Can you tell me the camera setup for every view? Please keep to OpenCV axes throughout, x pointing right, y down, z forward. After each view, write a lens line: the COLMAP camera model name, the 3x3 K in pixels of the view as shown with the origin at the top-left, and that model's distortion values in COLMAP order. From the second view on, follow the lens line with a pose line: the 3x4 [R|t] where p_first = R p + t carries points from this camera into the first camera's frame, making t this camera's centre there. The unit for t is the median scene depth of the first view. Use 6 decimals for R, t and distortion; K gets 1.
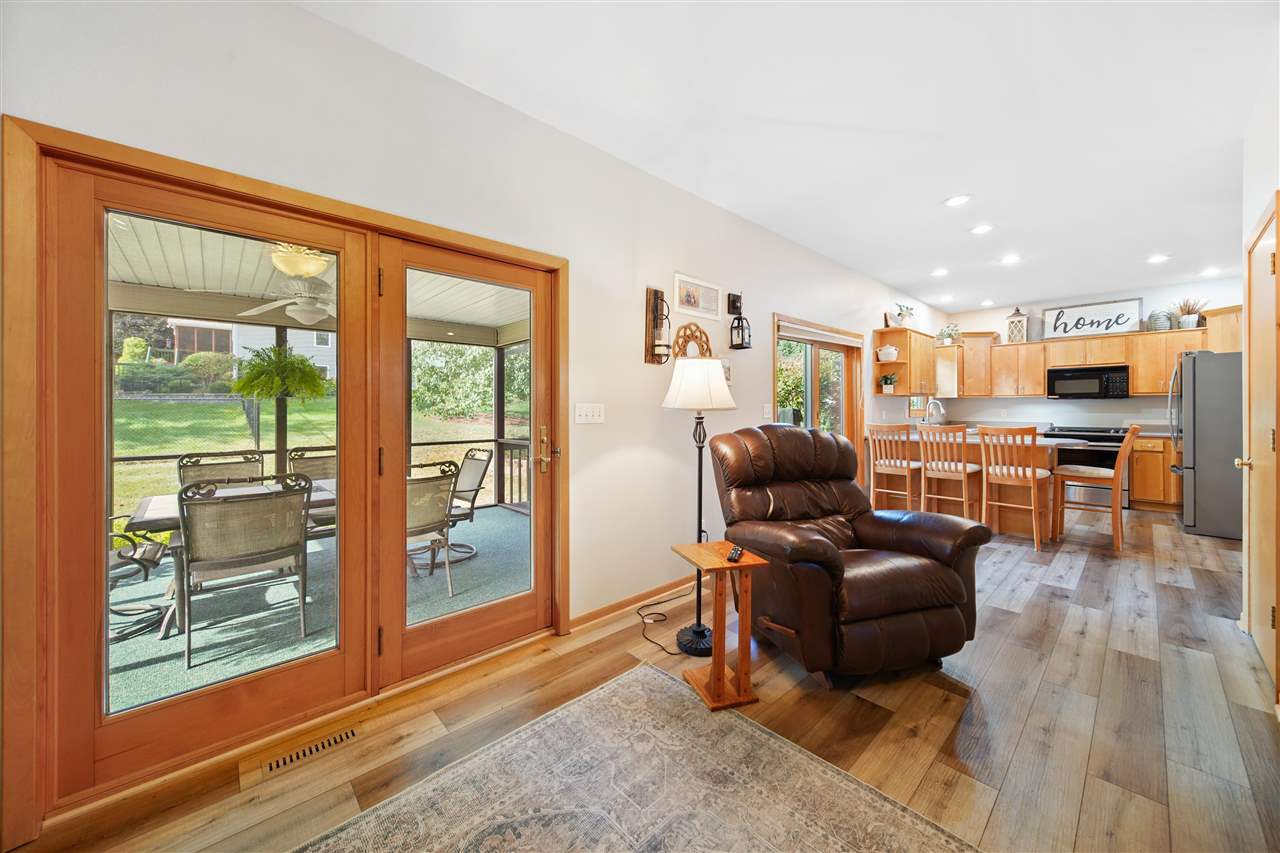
lens RADIAL K [[459.5, 0, 631.9], [0, 459.5, 406.7], [0, 0, 1]] dist [0.003293, -0.001056]
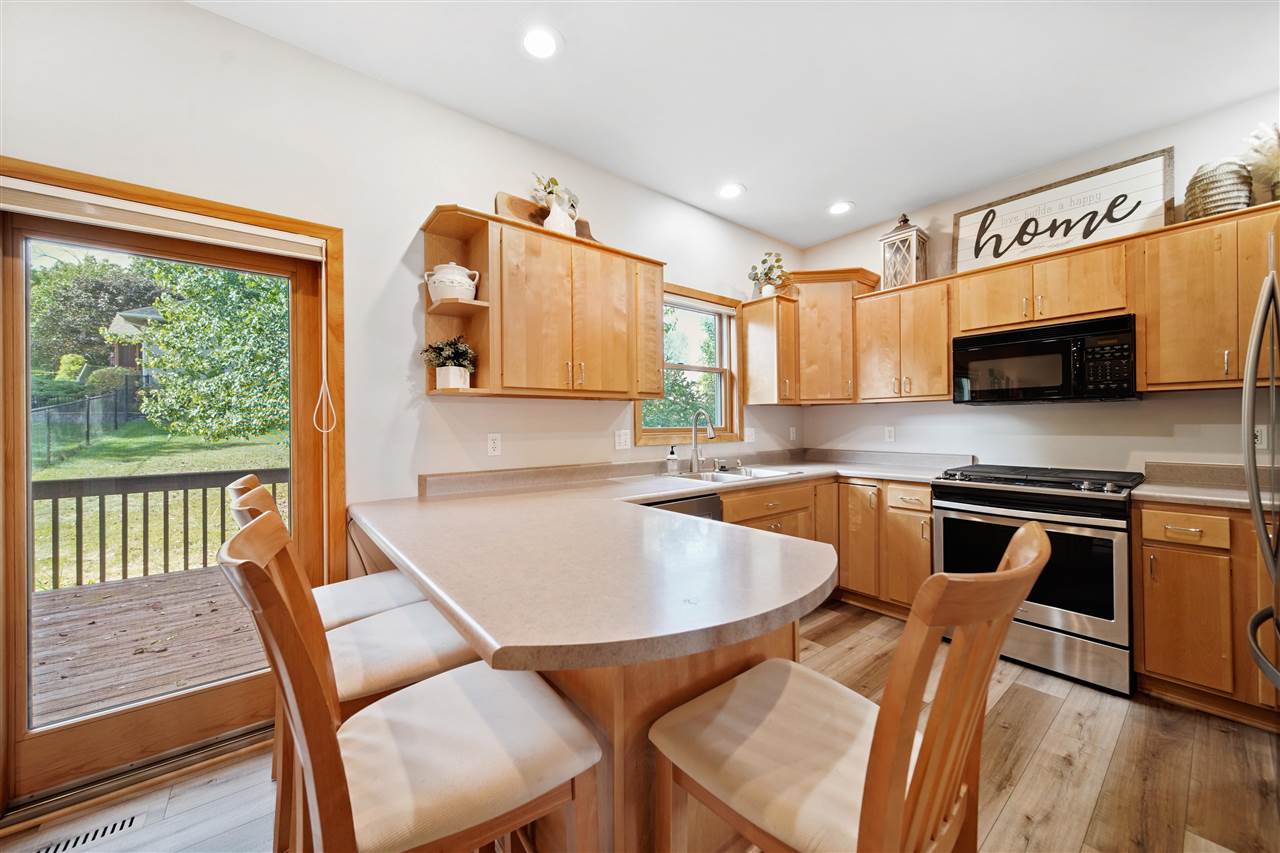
lens RADIAL K [[459.5, 0, 634.8], [0, 459.5, 423.4], [0, 0, 1]] dist [0.003293, -0.001056]
pose [[0.997800, -0.005250, -0.066080, 0.669357], [0.005150, 0.999985, -0.001677, 0.001777], [0.066088, 0.001333, 0.997813, 0.572271]]
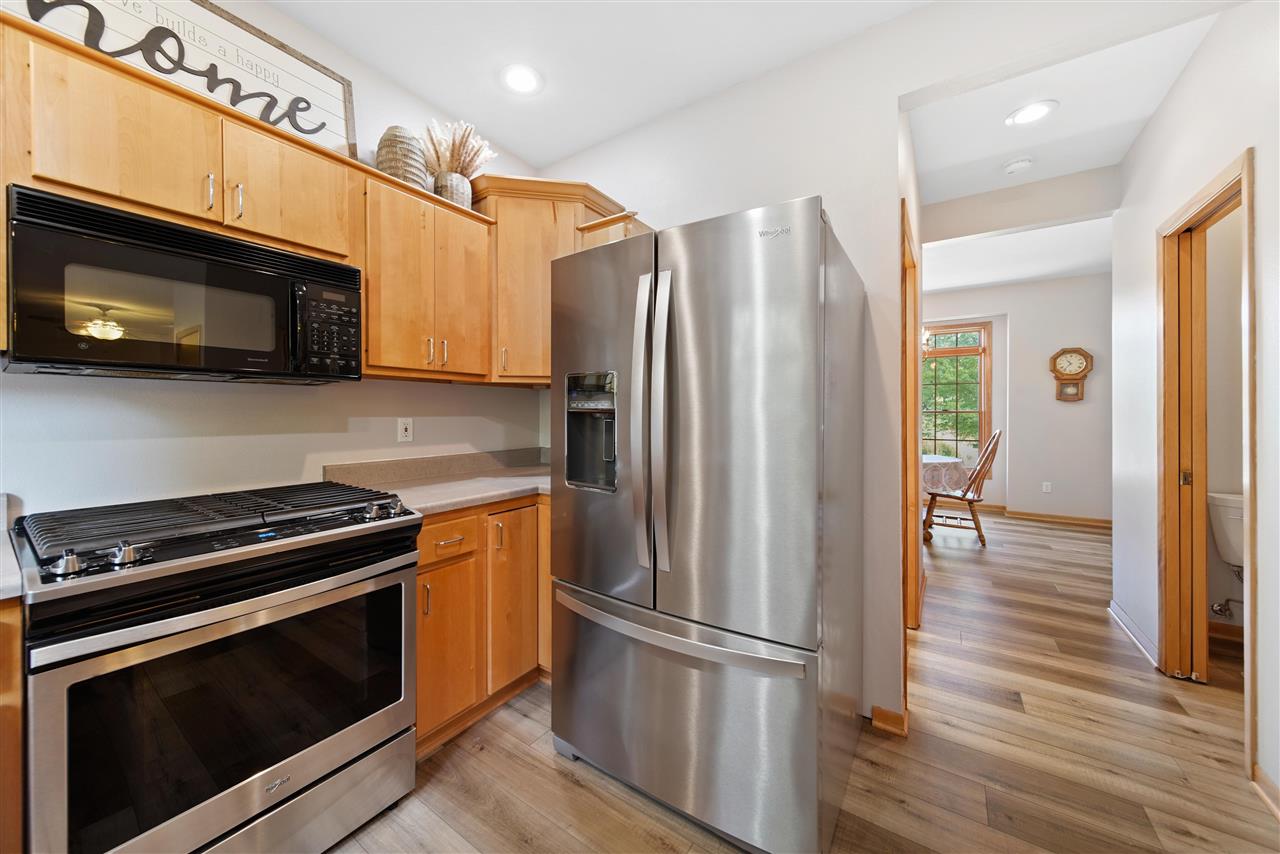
lens RADIAL K [[459.5, 0, 632.5], [0, 459.5, 413.2], [0, 0, 1]] dist [0.003293, -0.001056]
pose [[-0.233341, 0.000997, 0.972395, 0.742006], [-0.000519, 0.999999, -0.001150, 0.001713], [-0.972395, -0.000773, -0.233340, 0.883271]]
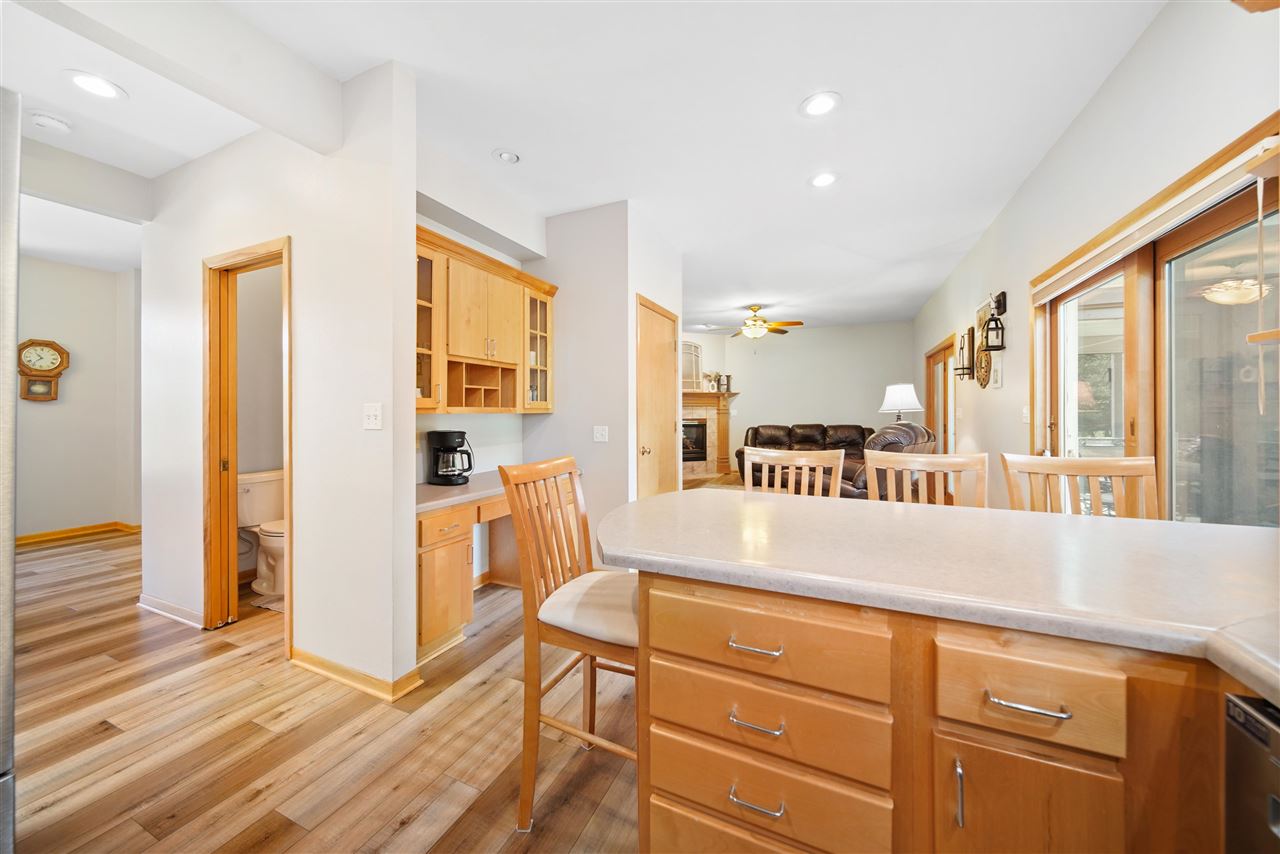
lens RADIAL K [[459.5, 0, 626.6], [0, 459.5, 418.0], [0, 0, 1]] dist [0.003293, -0.001056]
pose [[-0.920003, 0.009504, -0.391796, 0.803117], [0.005061, 0.999911, 0.012369, 0.001219], [0.391879, 0.009397, -0.919969, 0.950012]]
